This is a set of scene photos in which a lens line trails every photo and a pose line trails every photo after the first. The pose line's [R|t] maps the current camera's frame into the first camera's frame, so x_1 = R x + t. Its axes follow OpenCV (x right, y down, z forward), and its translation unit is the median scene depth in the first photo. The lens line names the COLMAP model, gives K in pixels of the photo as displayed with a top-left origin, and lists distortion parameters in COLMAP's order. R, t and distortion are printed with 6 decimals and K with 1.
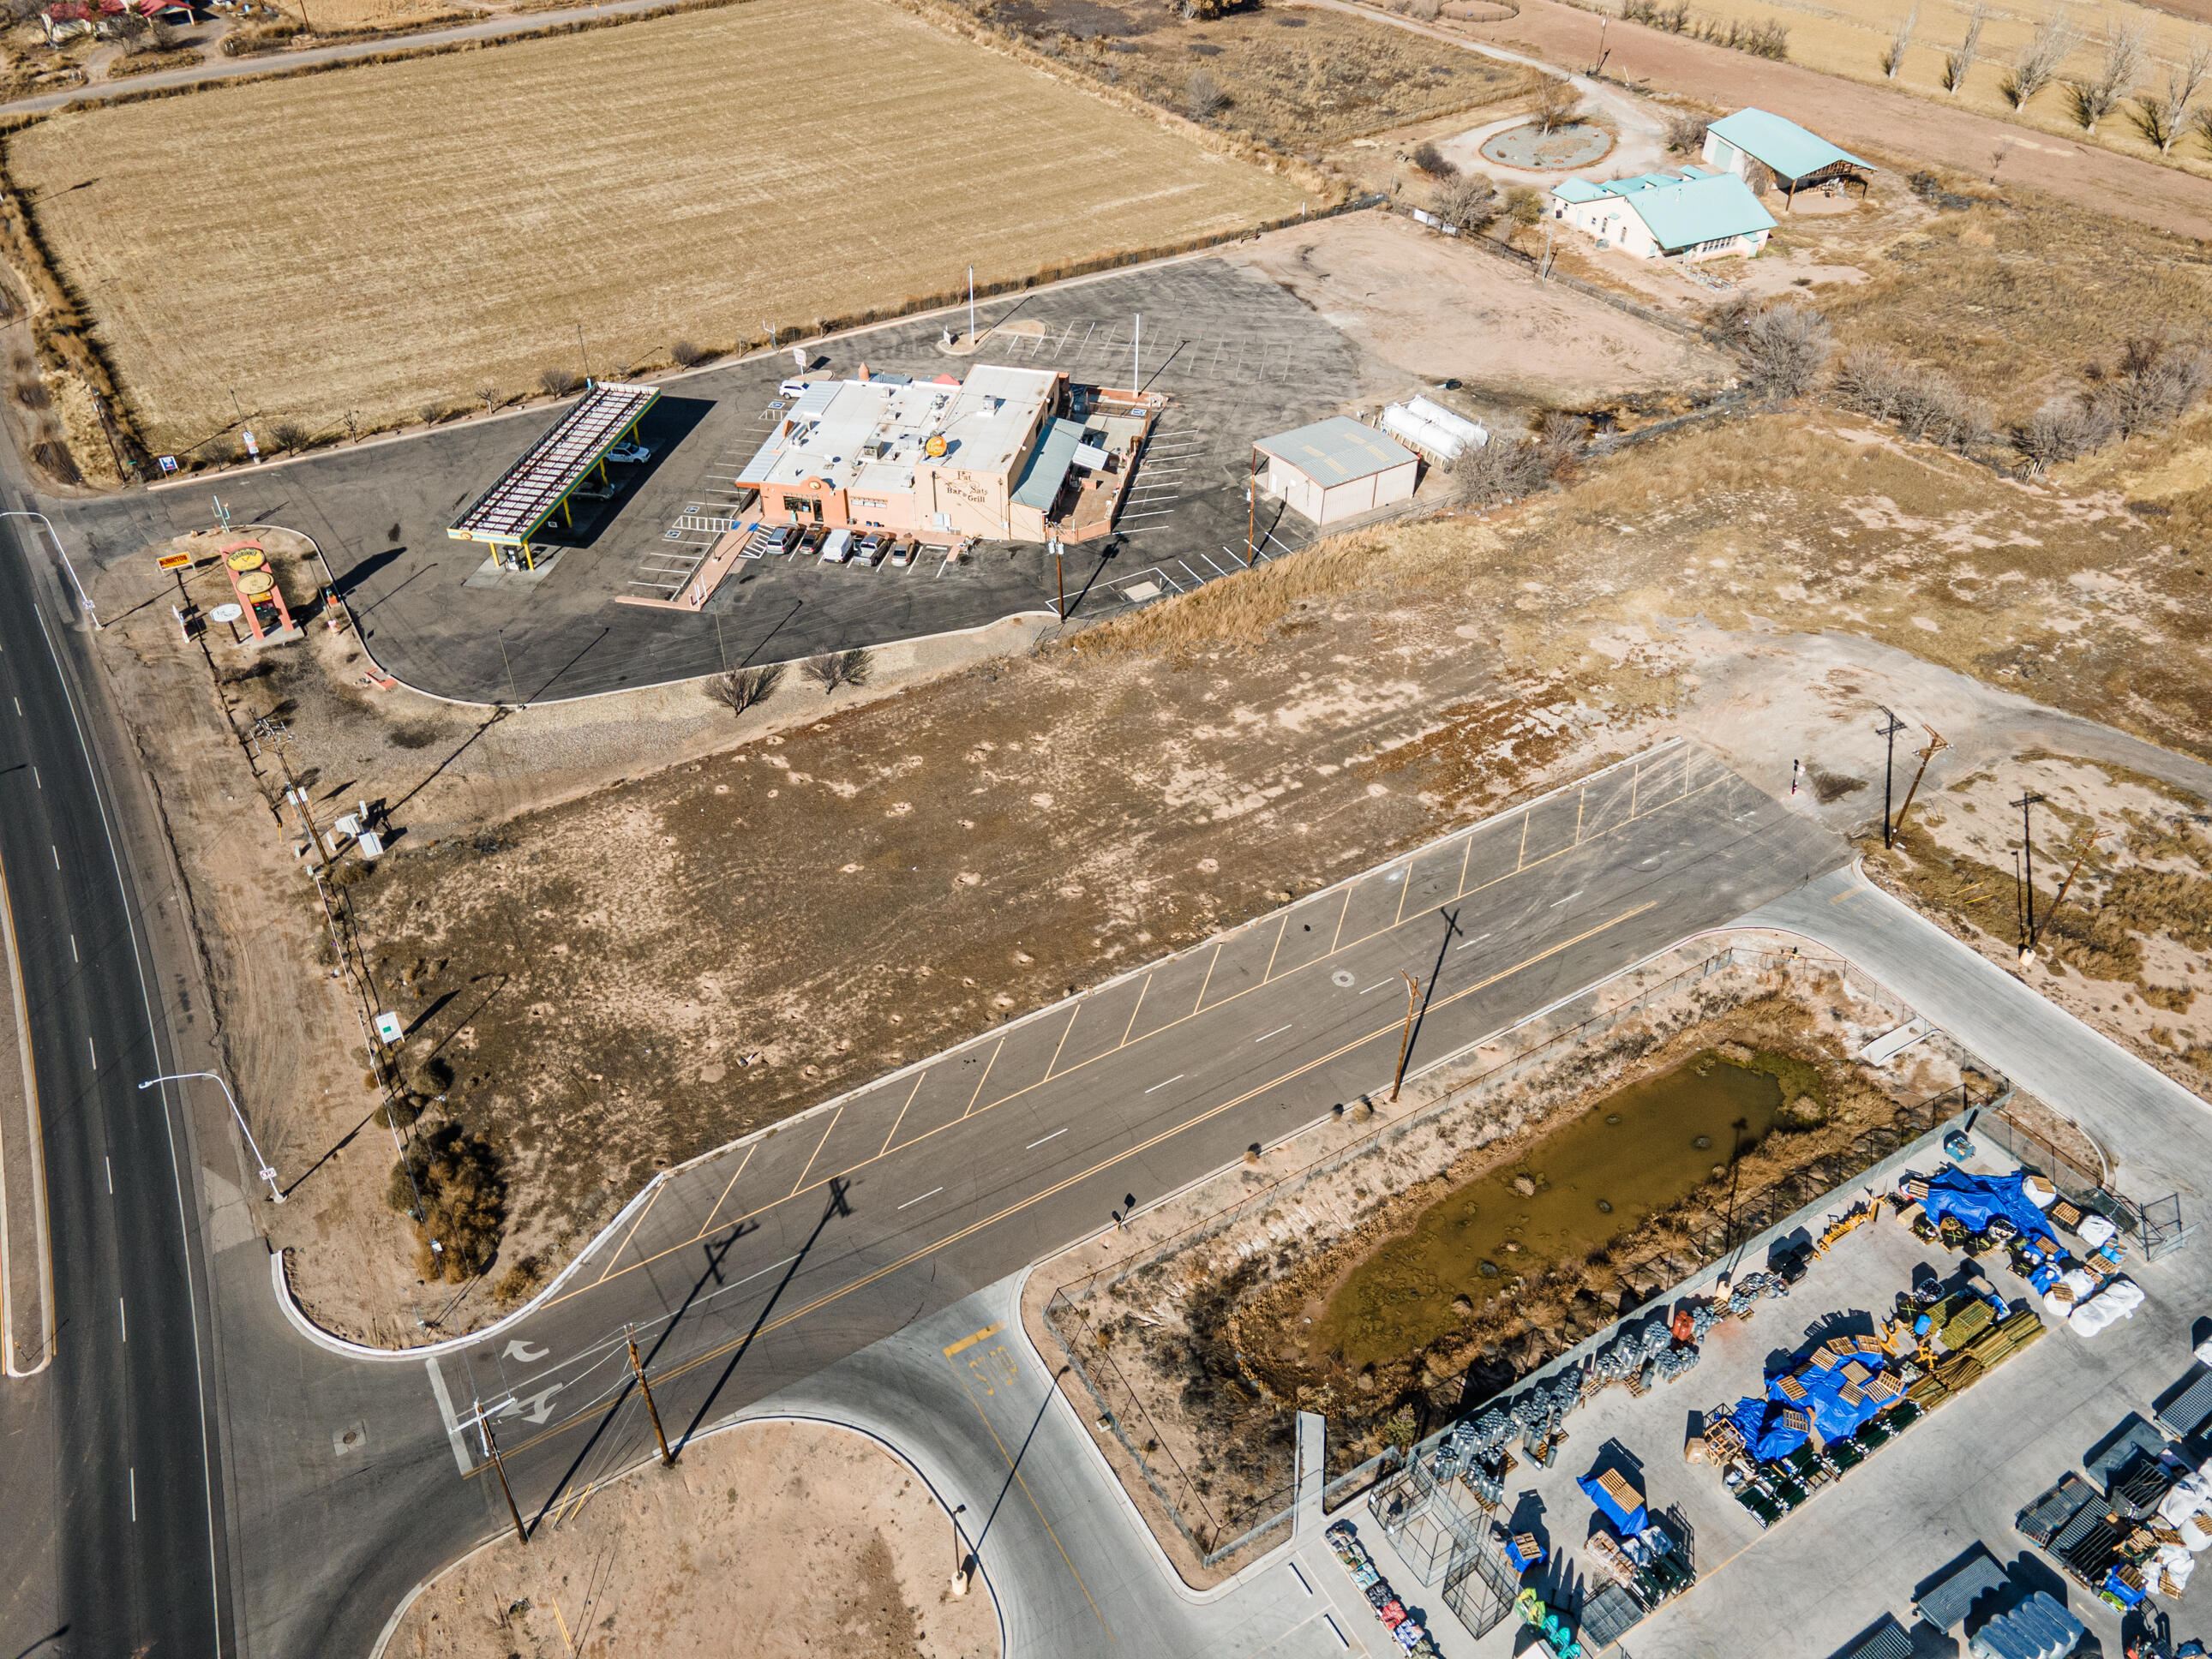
lens RADIAL K [[1602.0, 0, 1088.2], [0, 1602.0, 832.3], [0, 0, 1]] dist [0.019555, 0.054607]
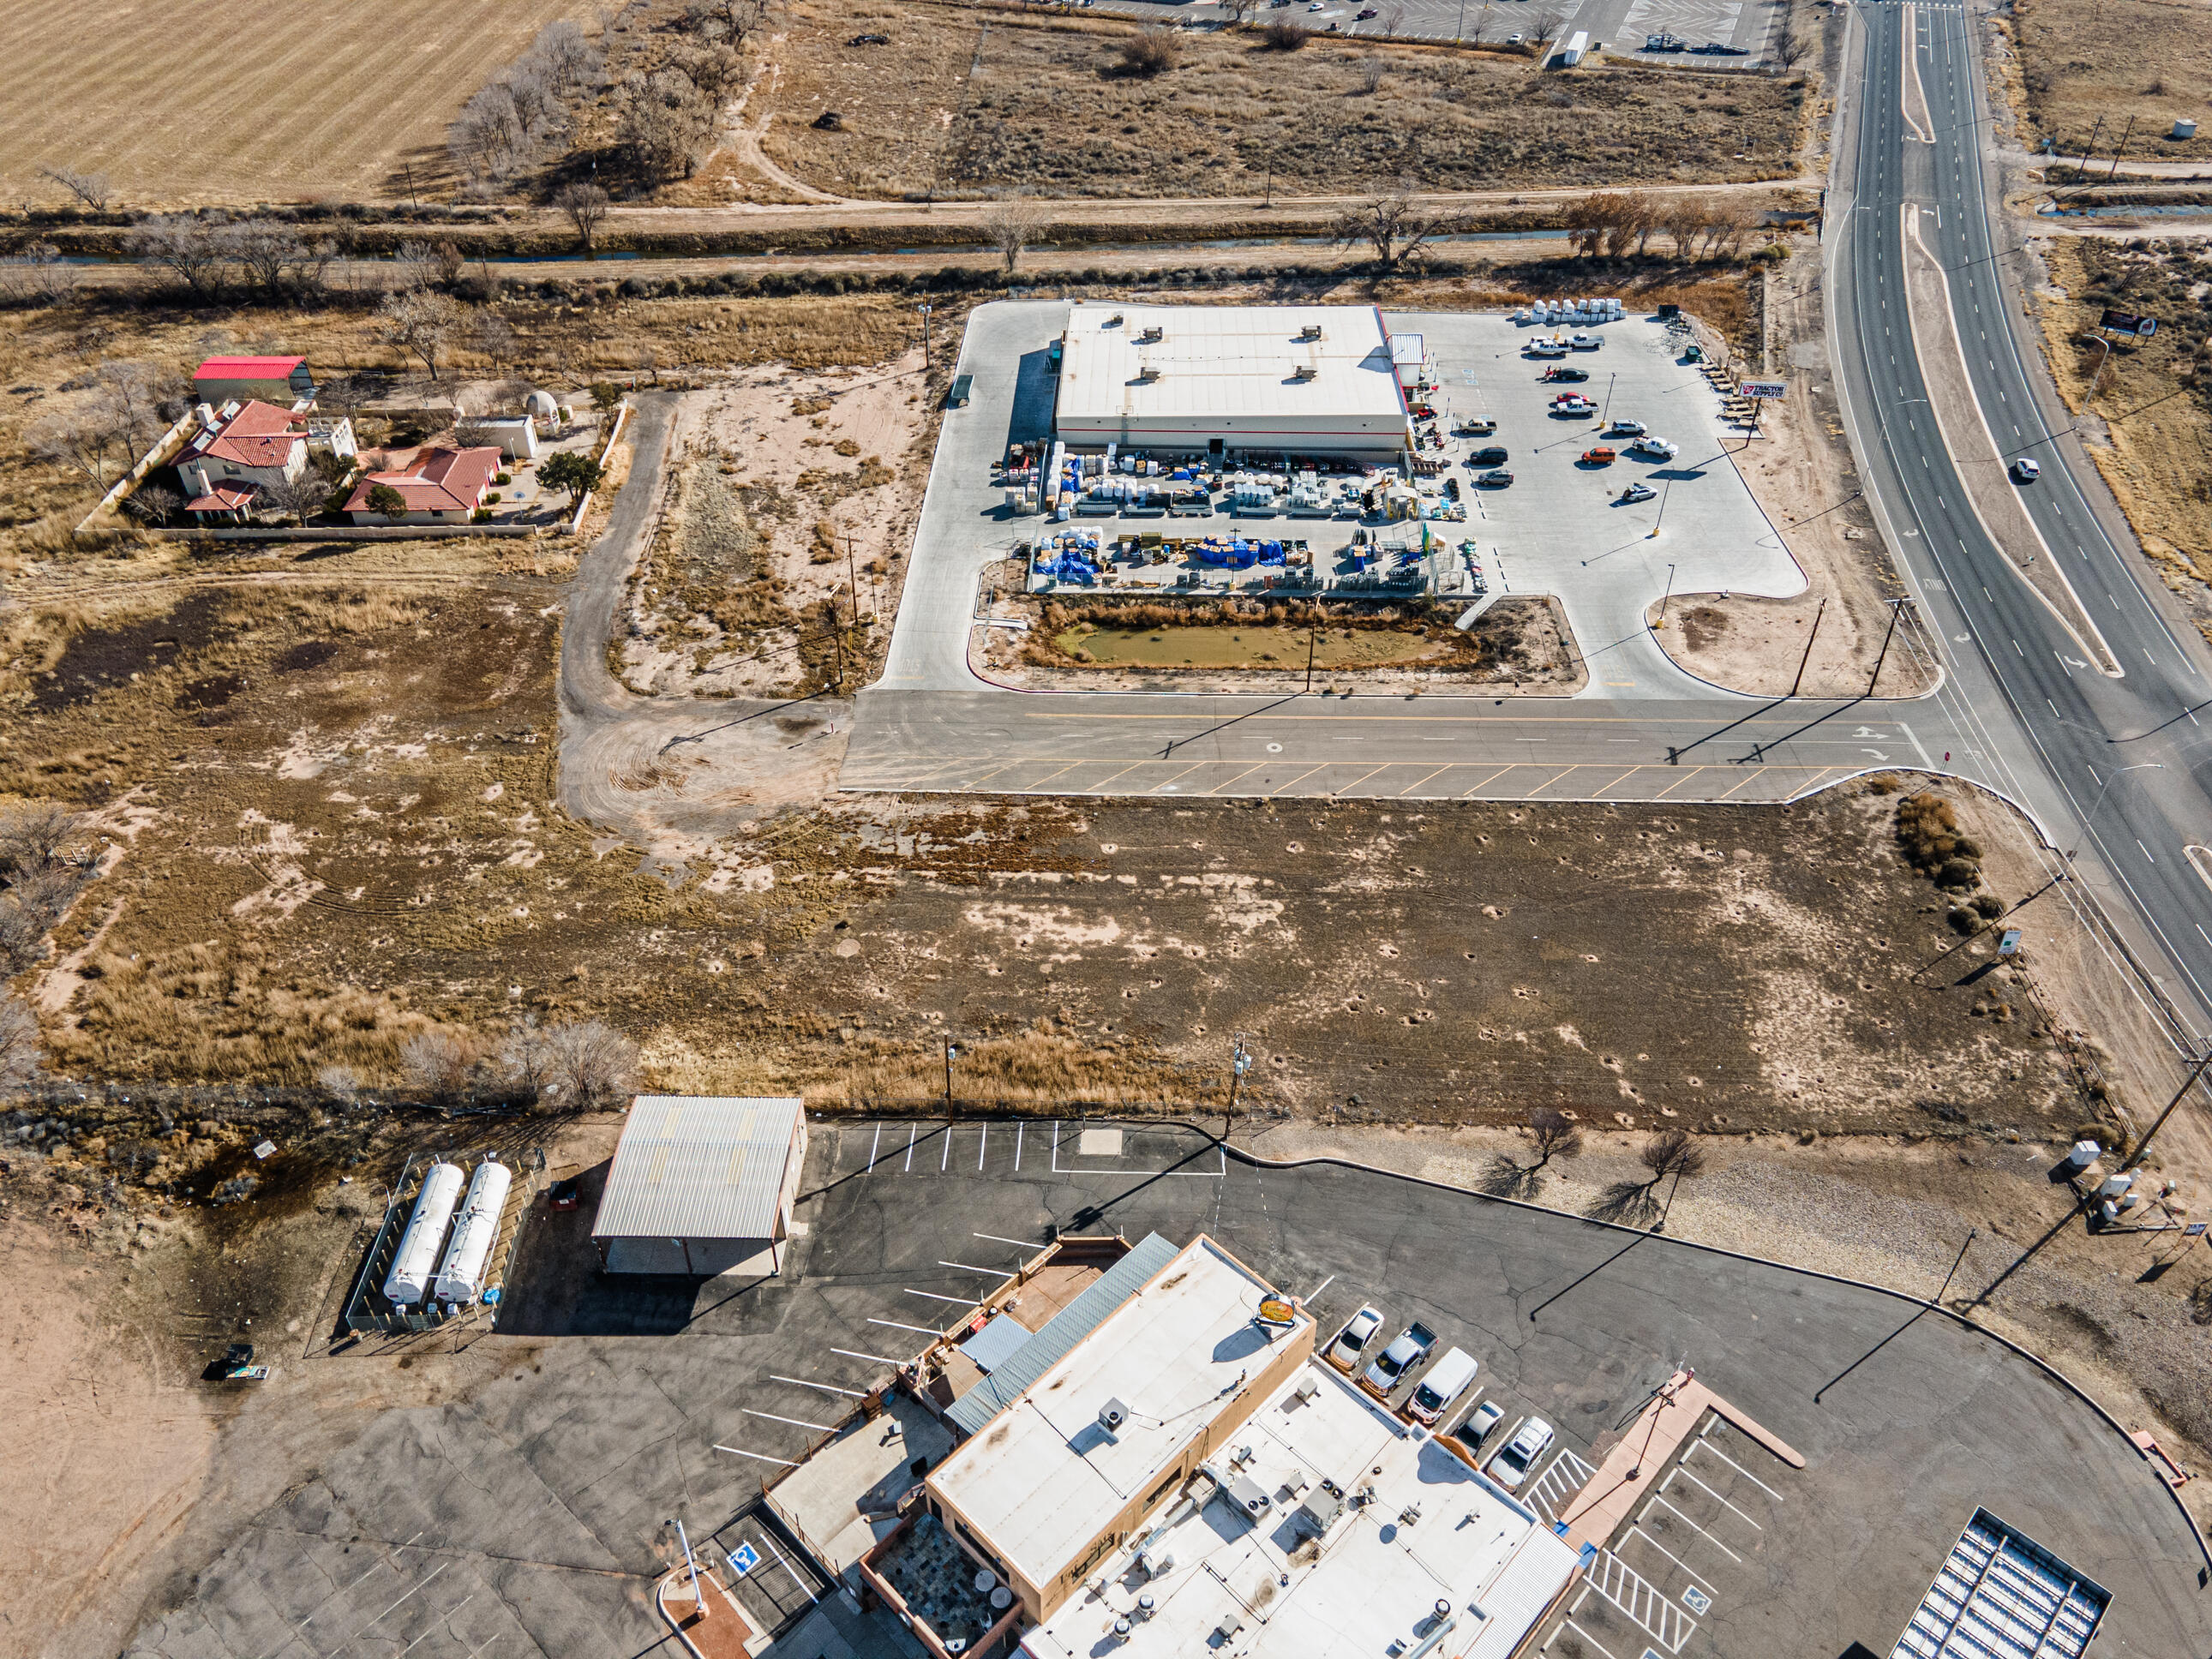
lens RADIAL K [[1602.0, 0, 1088.2], [0, 1602.0, 832.3], [0, 0, 1]] dist [0.019555, 0.054607]
pose [[-0.837072, -0.343722, 0.425636, -0.261859], [0.350552, 0.260326, 0.899635, -0.971255], [-0.420029, 0.902267, -0.097420, 1.025989]]
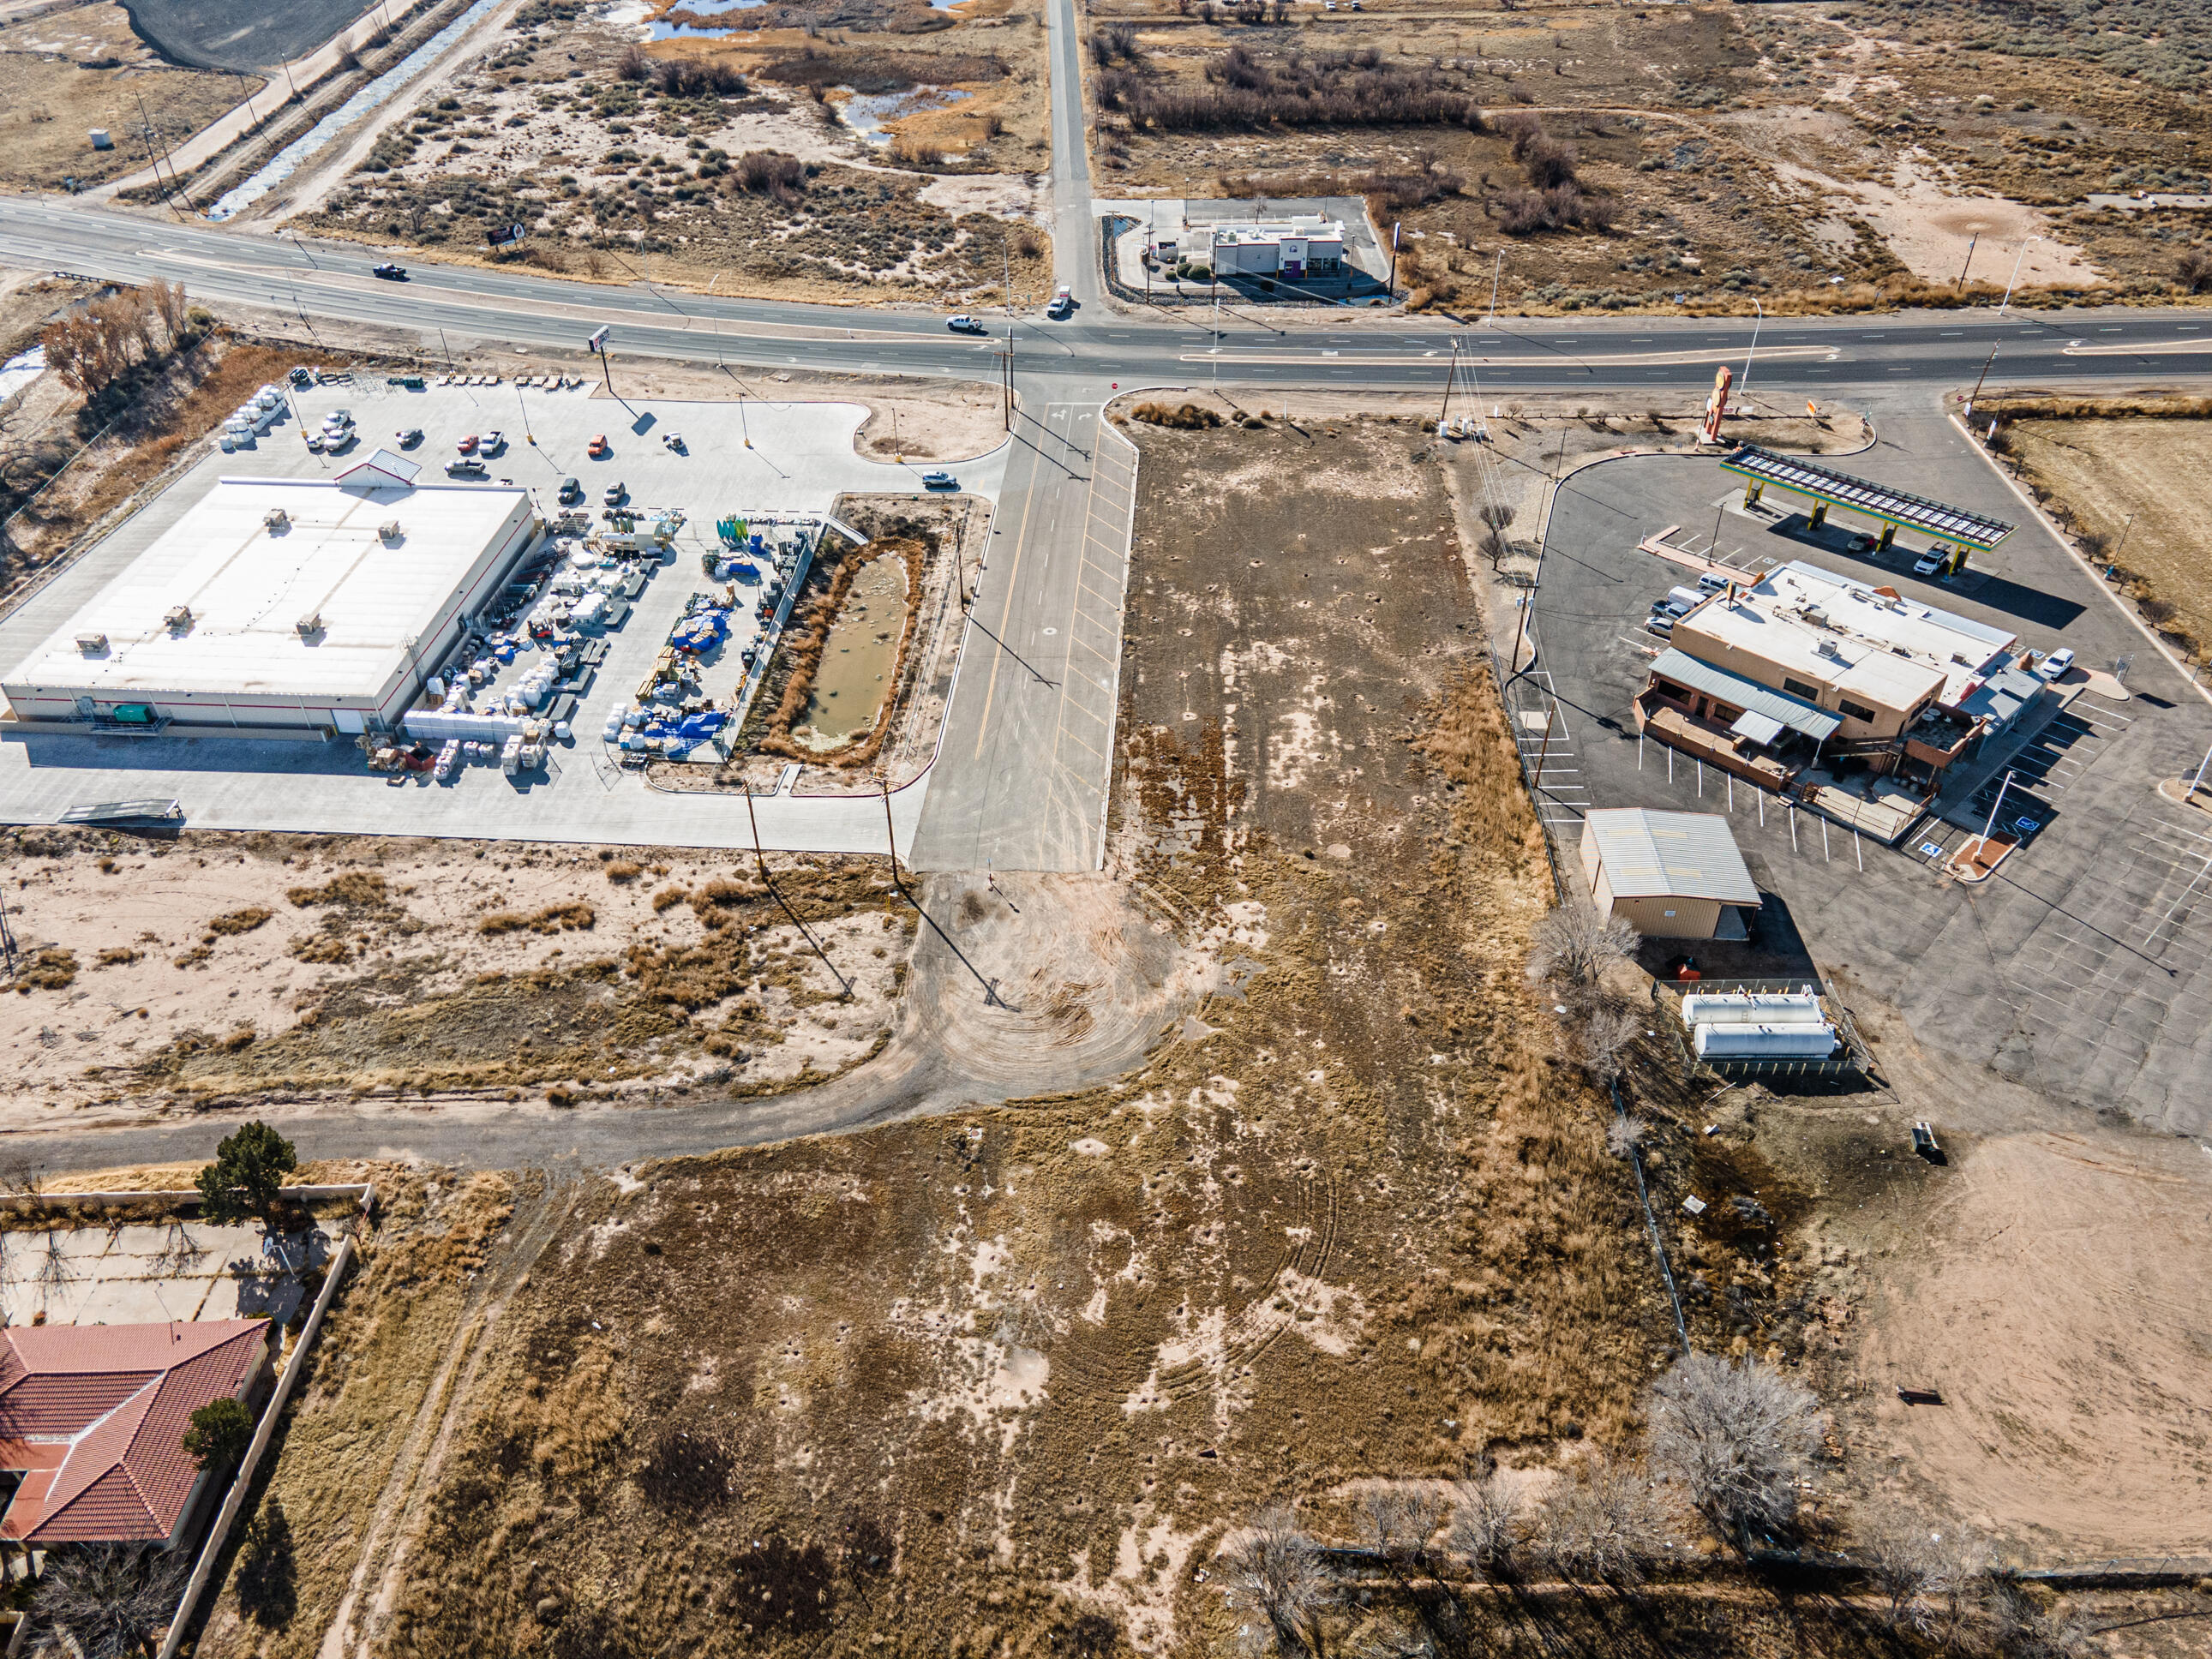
lens RADIAL K [[1602.0, 0, 1088.2], [0, 1602.0, 832.3], [0, 0, 1]] dist [0.019555, 0.054607]
pose [[-0.571574, 0.502038, -0.649046, 1.021670], [-0.522756, 0.386902, 0.759627, -0.851225], [0.632479, 0.773476, 0.041300, 0.898341]]
